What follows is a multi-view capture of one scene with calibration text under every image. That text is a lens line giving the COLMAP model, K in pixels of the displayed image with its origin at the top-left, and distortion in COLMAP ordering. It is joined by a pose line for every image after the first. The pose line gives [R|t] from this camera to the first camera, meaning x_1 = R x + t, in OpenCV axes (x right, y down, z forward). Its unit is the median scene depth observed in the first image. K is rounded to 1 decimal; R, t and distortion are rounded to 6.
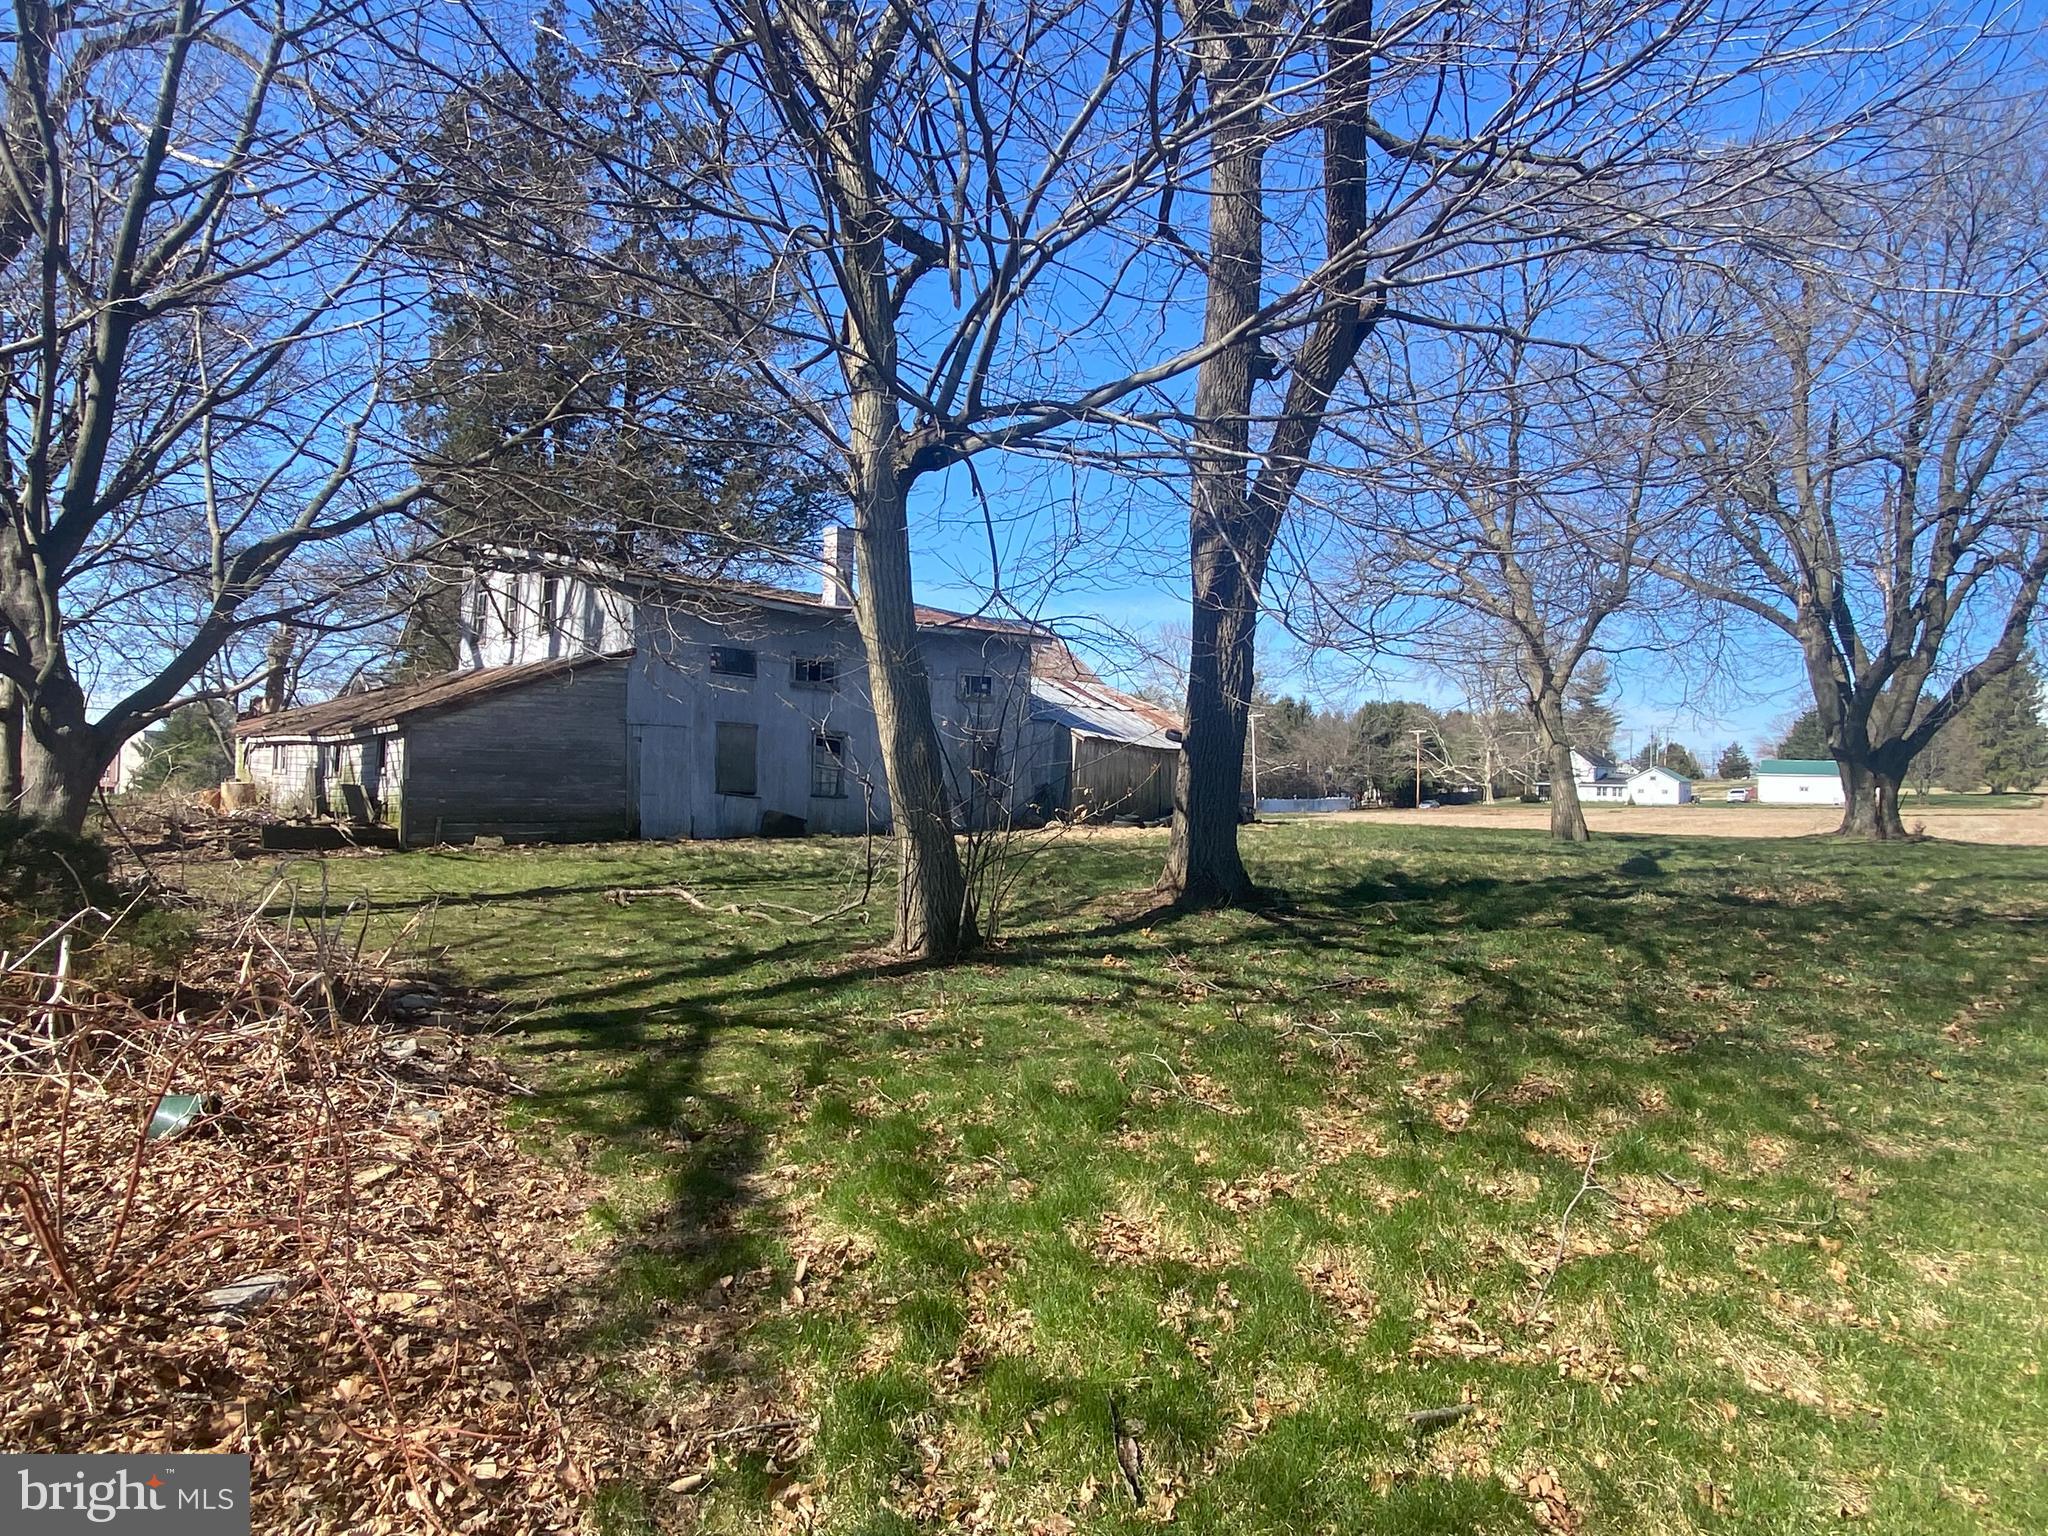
lens RADIAL K [[1242.7, 0, 1024.0], [0, 1242.7, 768.0], [0, 0, 1]] dist [0.057533, -0.057630]
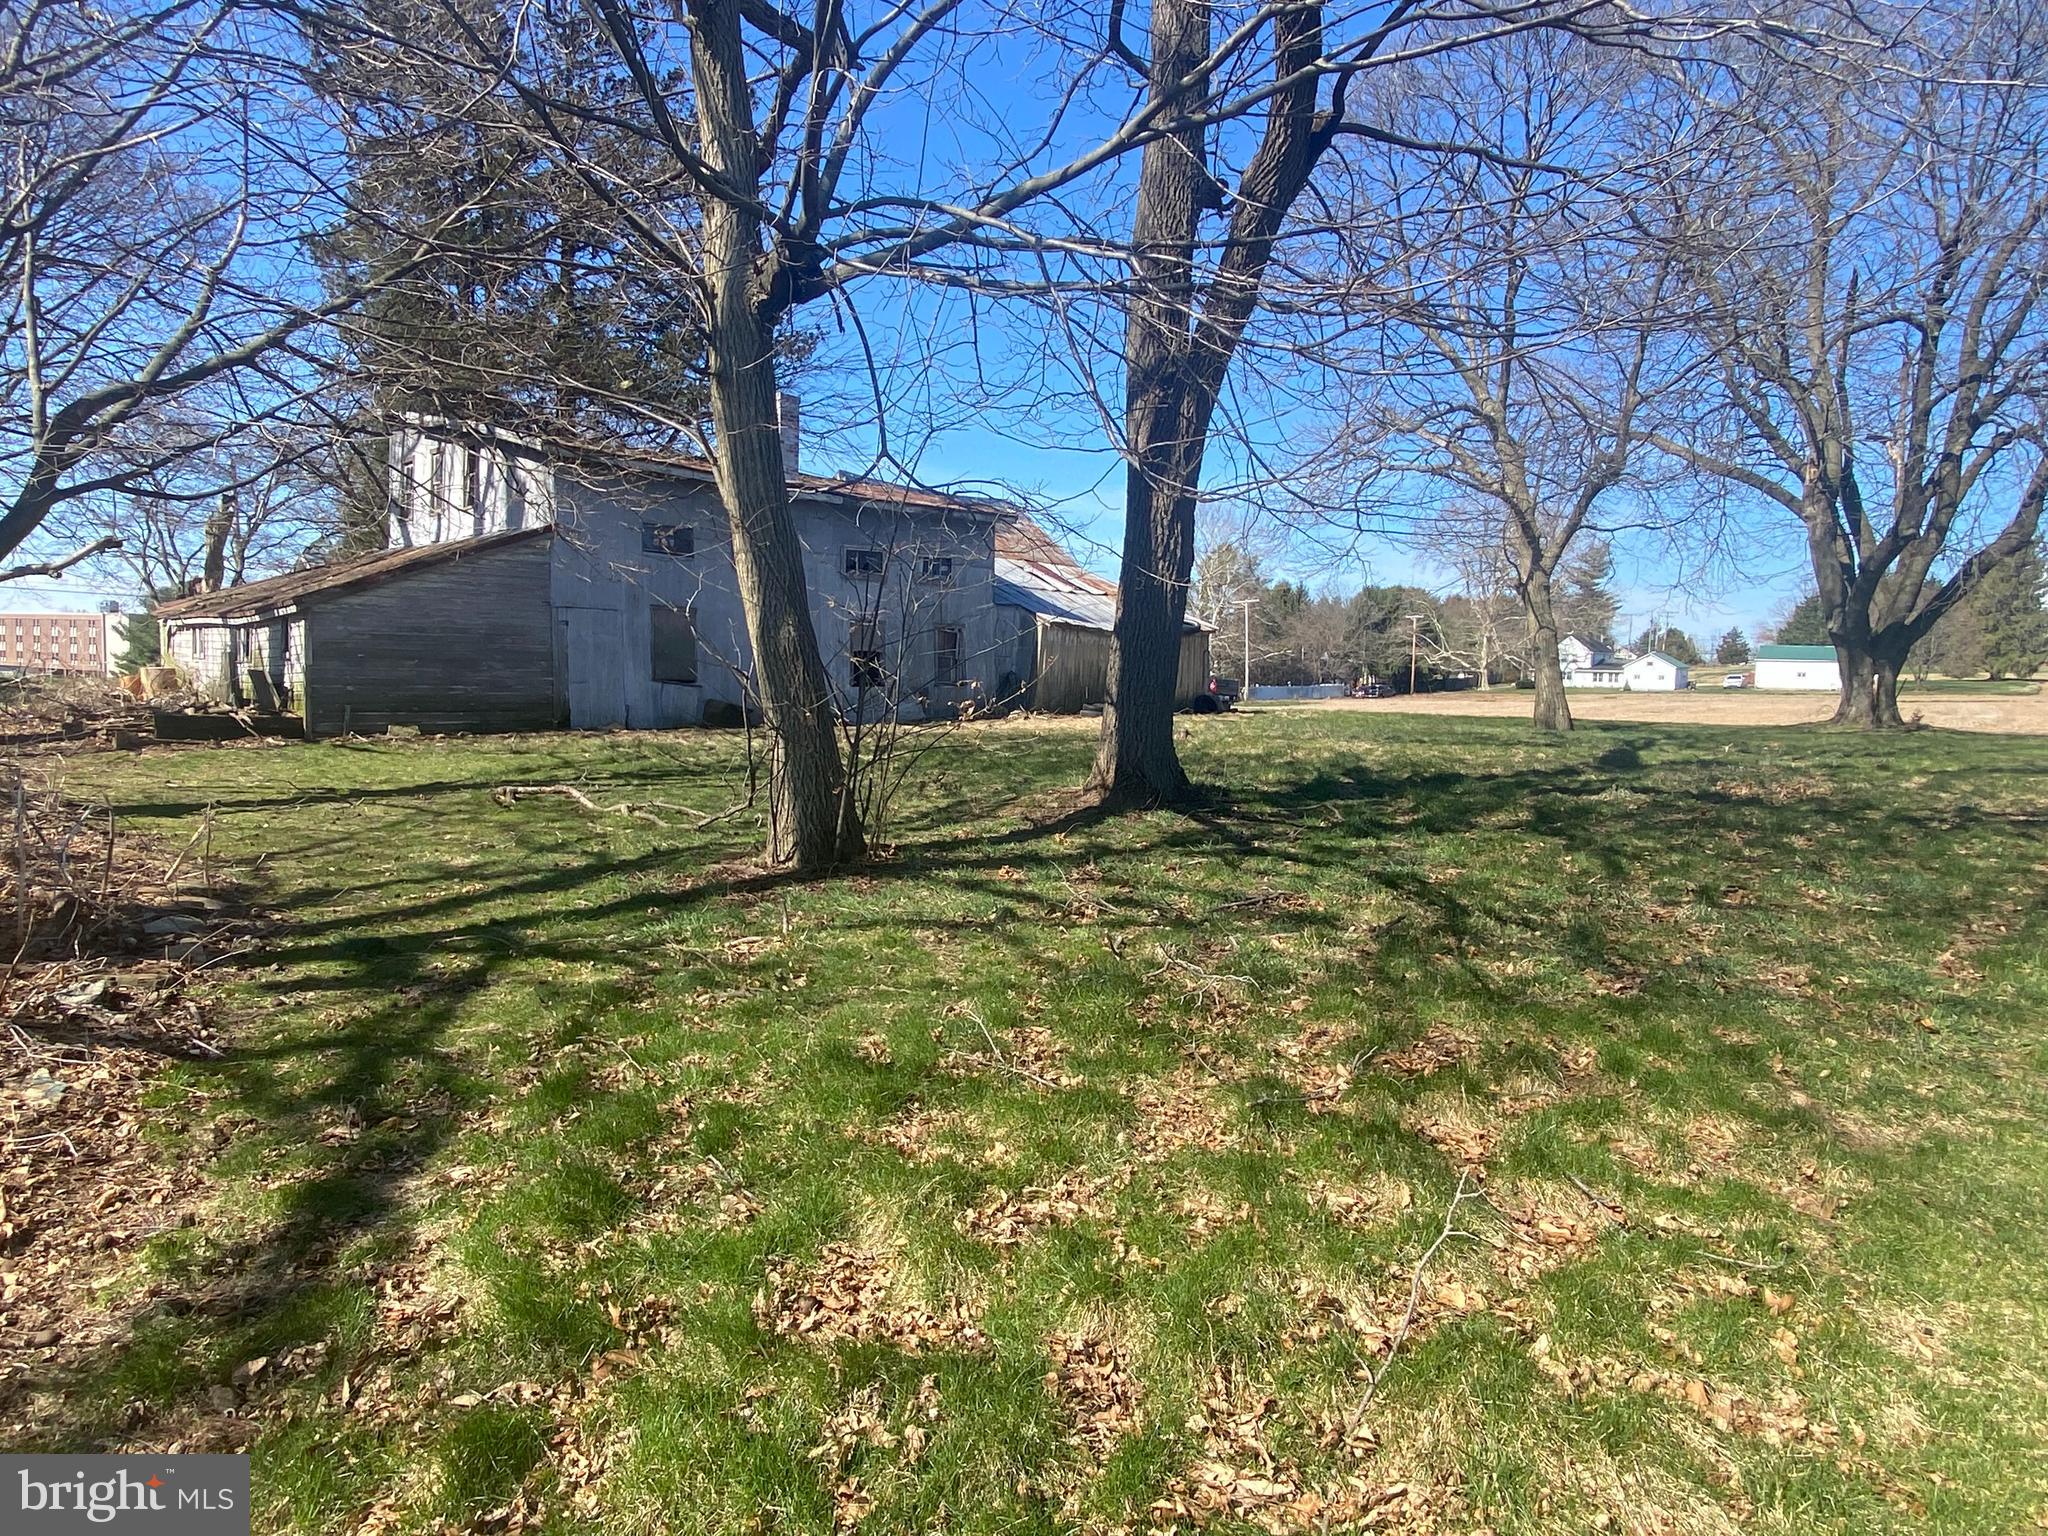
lens RADIAL K [[1242.7, 0, 1024.0], [0, 1242.7, 768.0], [0, 0, 1]] dist [0.057533, -0.057630]
pose [[0.999997, 0.000642, 0.002416, 0.060381], [-0.000860, 0.995839, 0.091125, -0.000469], [-0.002348, -0.091127, 0.995836, 0.090551]]
